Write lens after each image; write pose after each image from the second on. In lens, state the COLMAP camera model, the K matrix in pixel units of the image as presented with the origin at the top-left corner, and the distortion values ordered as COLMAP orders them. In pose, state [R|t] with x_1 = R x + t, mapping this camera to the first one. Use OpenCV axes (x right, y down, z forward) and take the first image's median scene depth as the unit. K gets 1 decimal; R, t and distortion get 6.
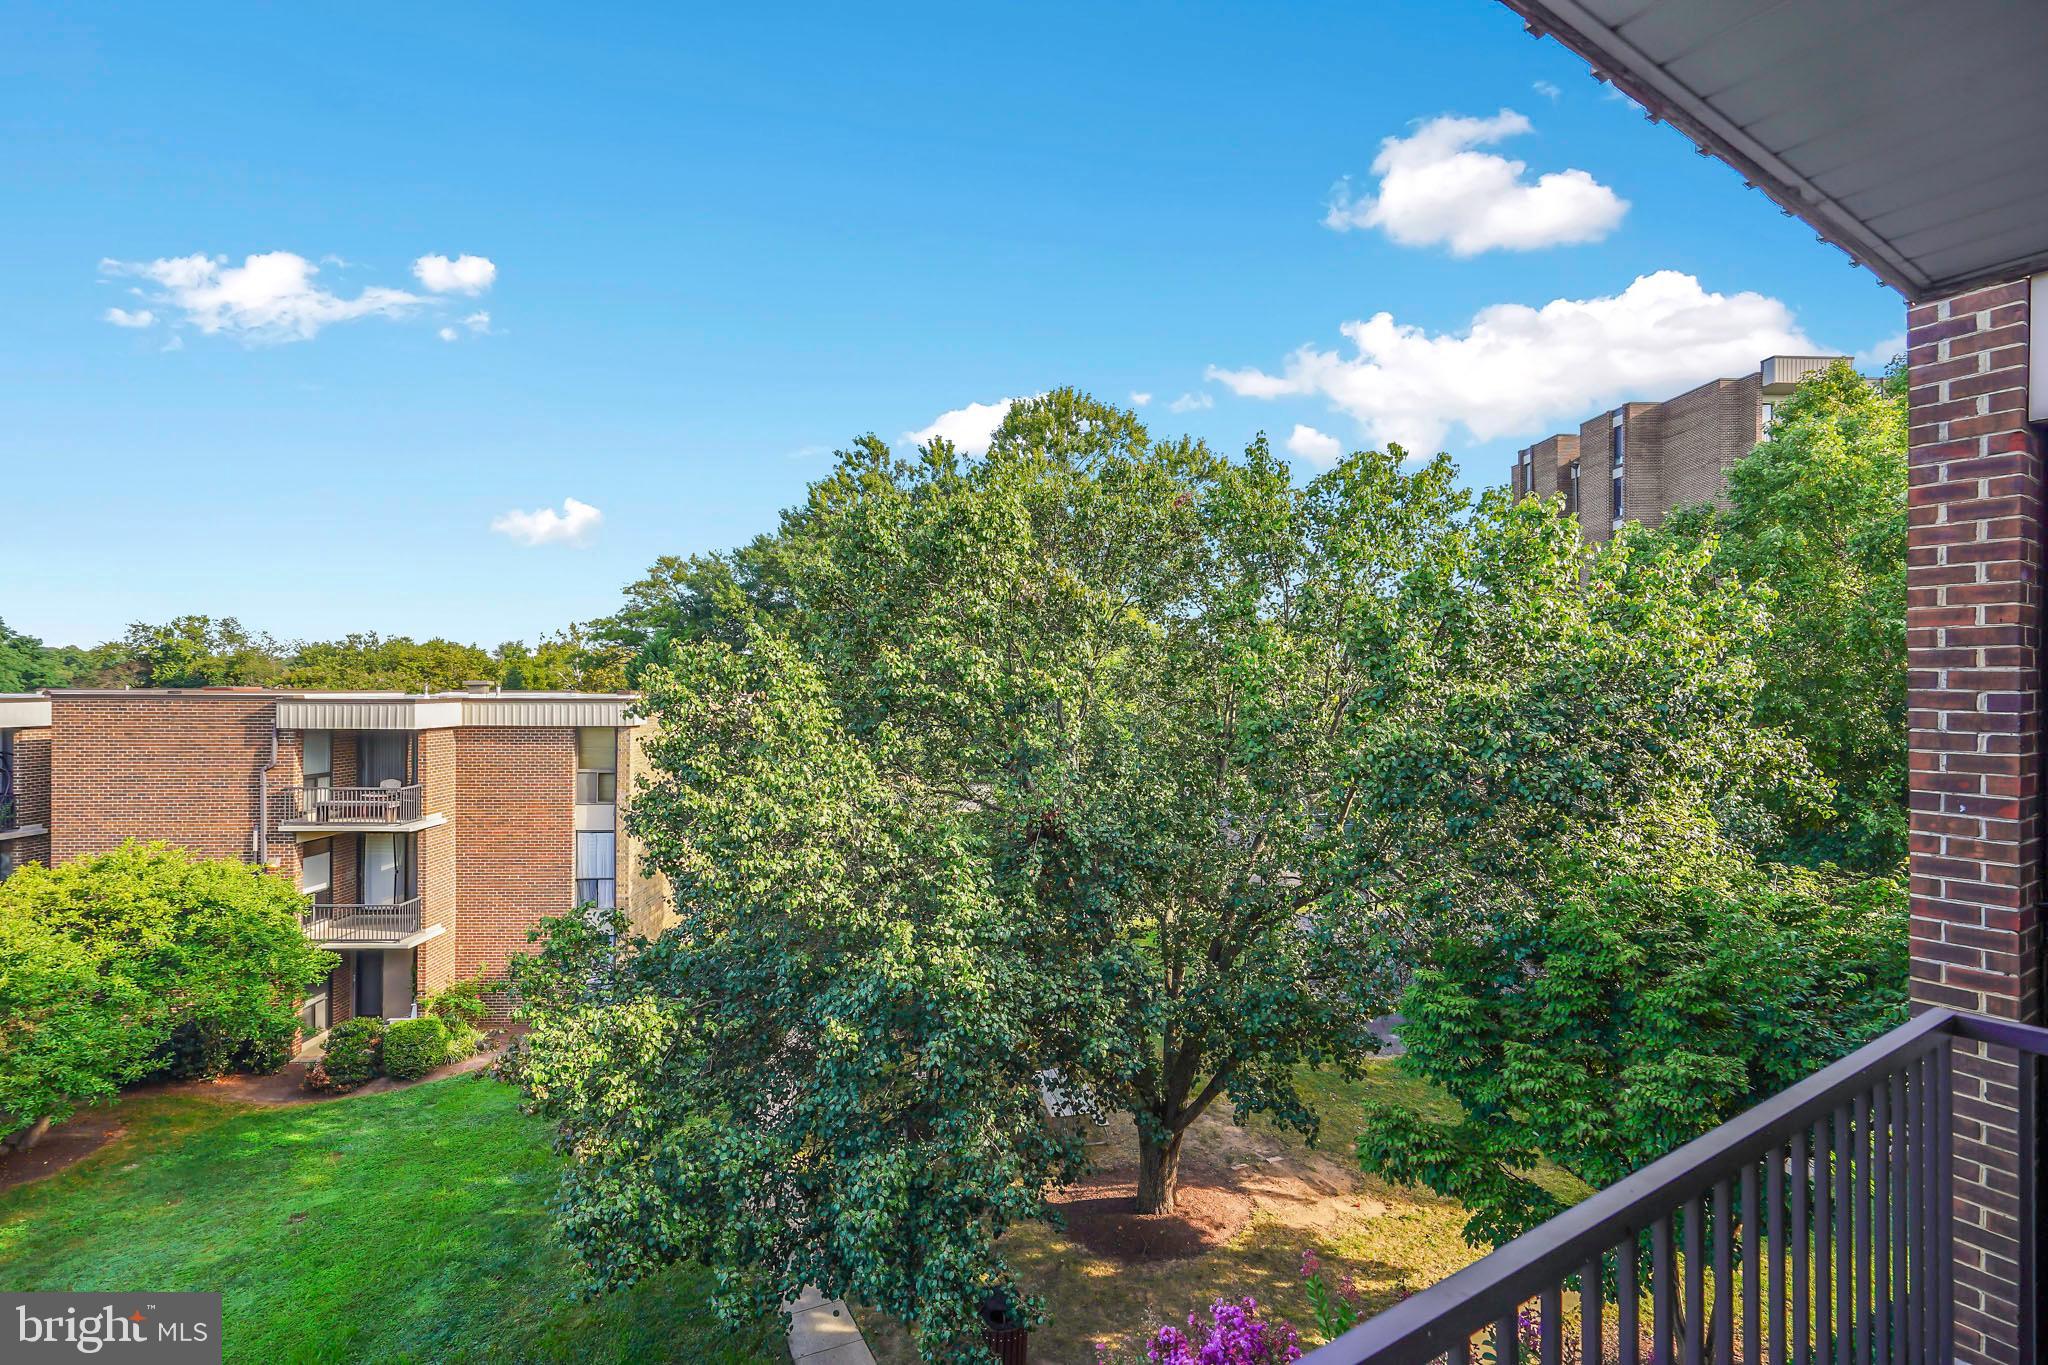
lens RADIAL K [[925.2, 0, 1019.1], [0, 925.2, 688.0], [0, 0, 1]] dist [-0.001612, 0.000649]
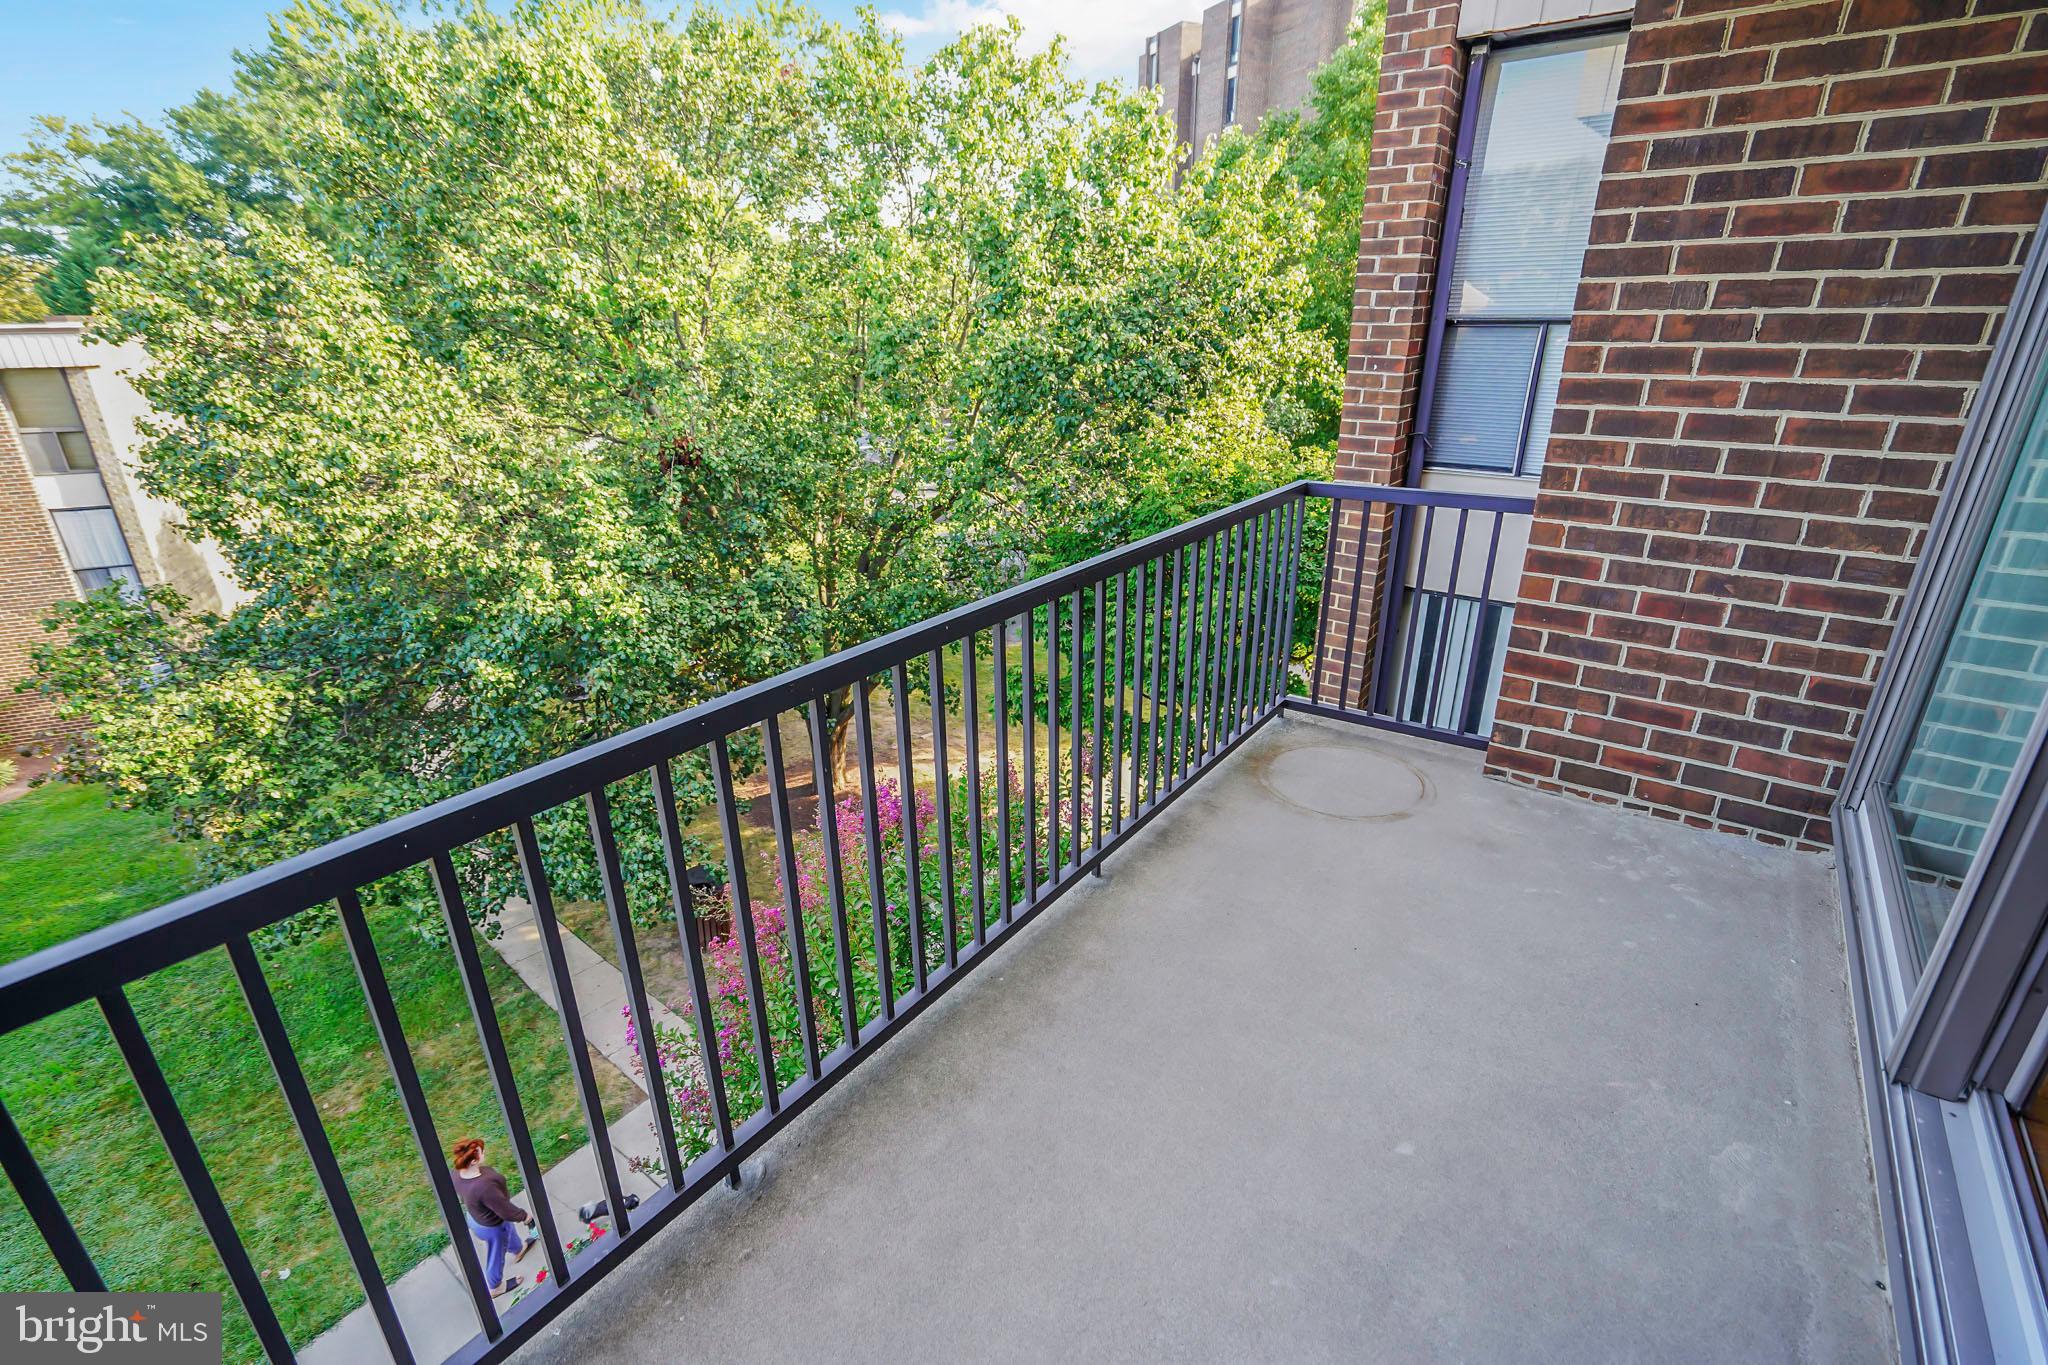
lens RADIAL K [[928.7, 0, 1016.7], [0, 928.7, 681.8], [0, 0, 1]] dist [-0.002620, 0.002181]
pose [[0.931039, -0.146791, 0.334093, -0.002623], [0.012509, 0.927827, 0.372801, 0.013544], [-0.364704, -0.342914, 0.865680, -0.051502]]
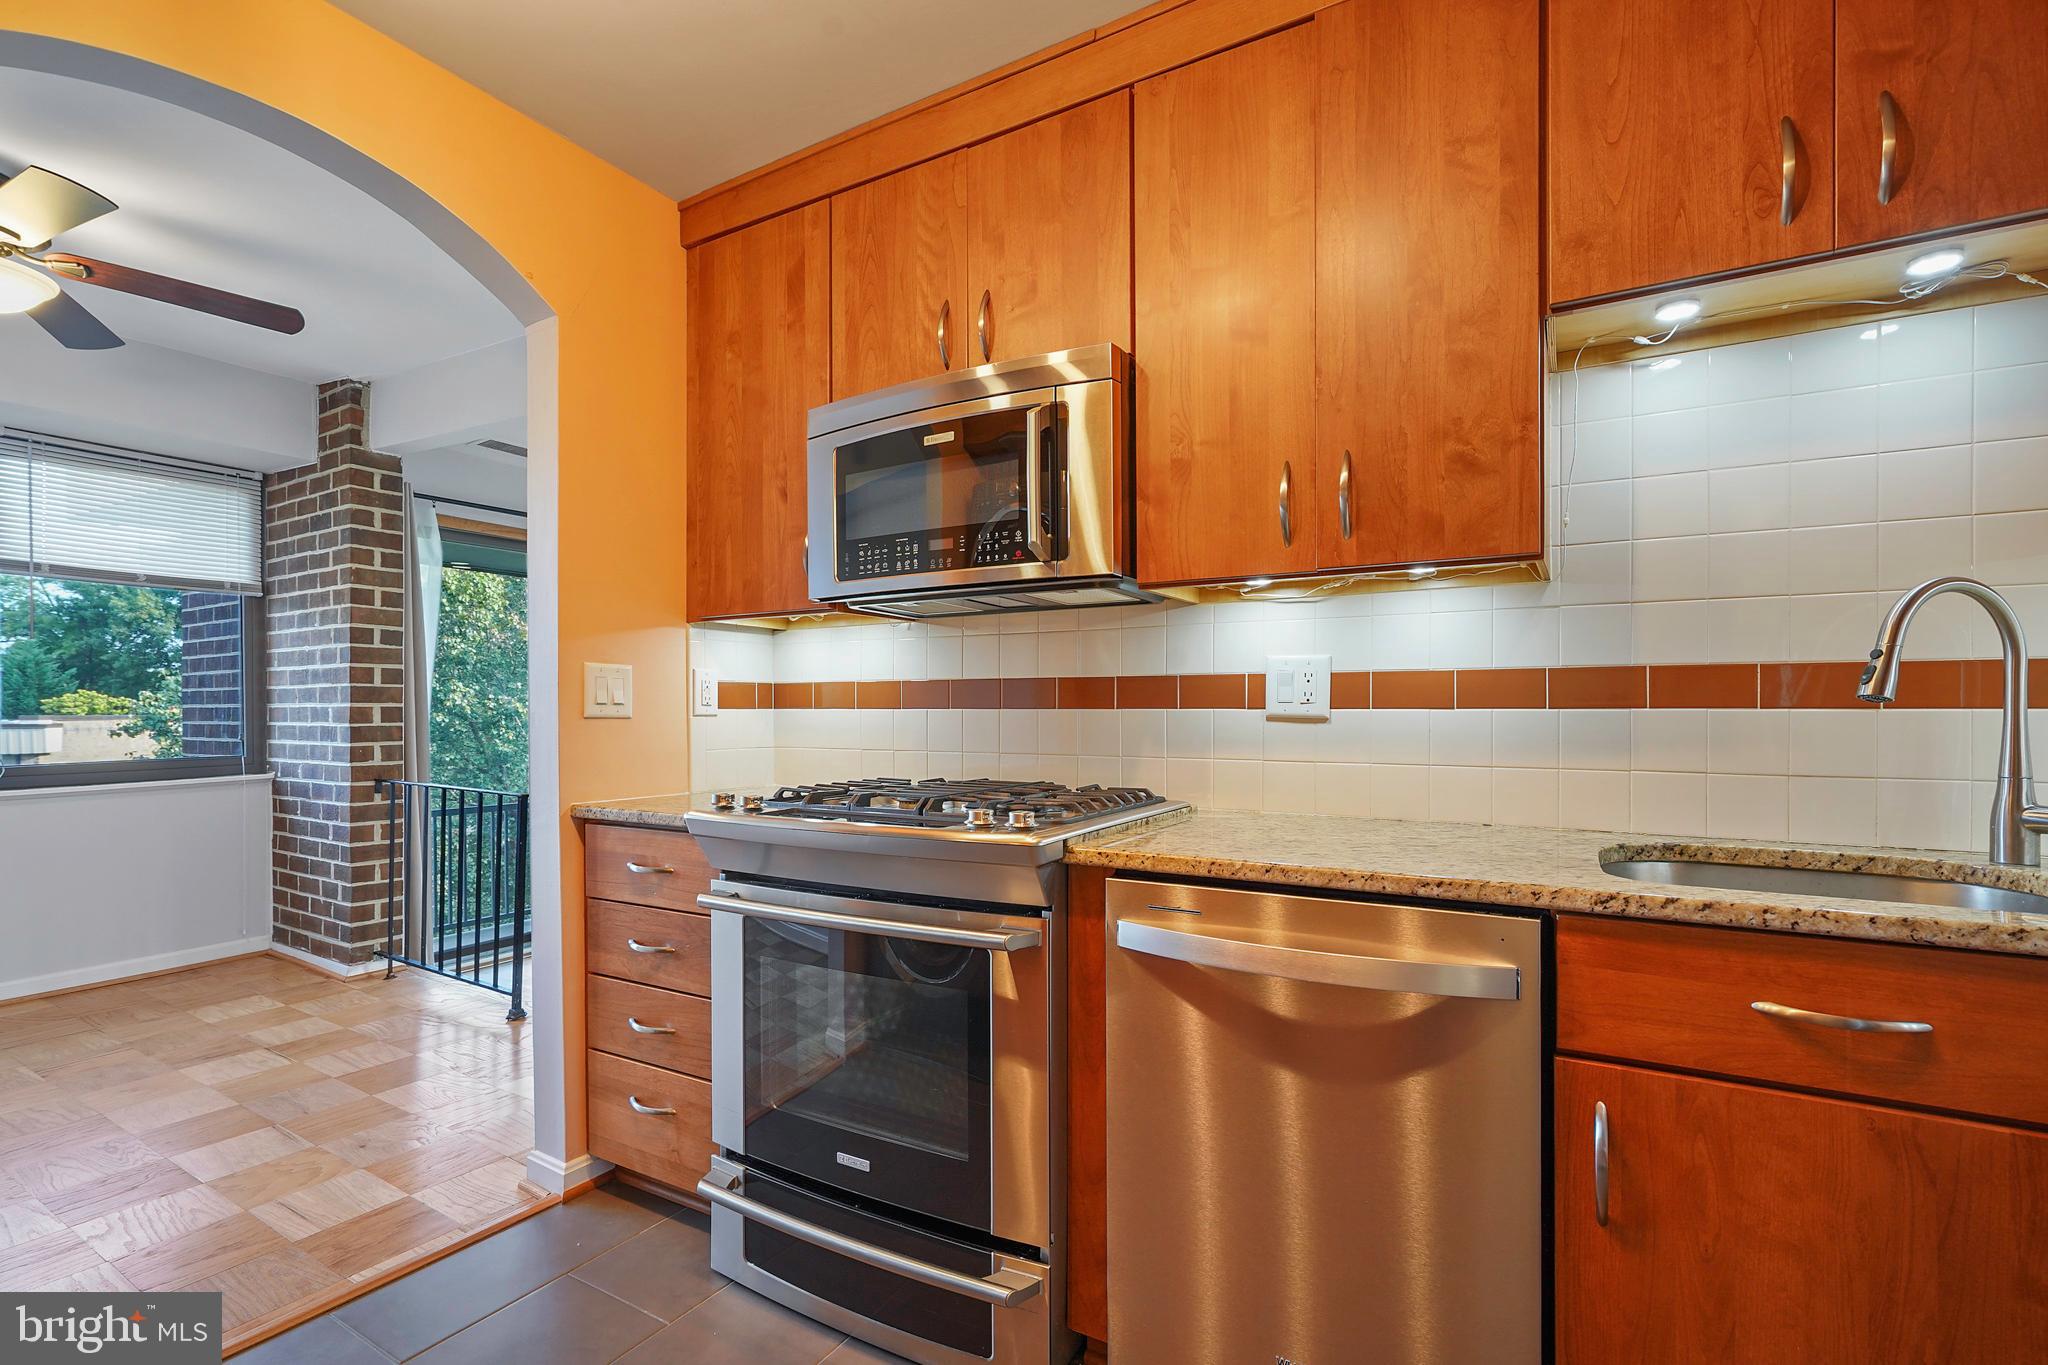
lens RADIAL K [[945.4, 0, 1017.1], [0, 945.4, 706.9], [0, 0, 1]] dist [-0.000954, 0.000274]
pose [[0.893027, -0.005477, 0.449970, 0.065330], [0.006247, 0.999980, -0.000228, 0.001056], [-0.449959, 0.003015, 0.893044, -0.599520]]
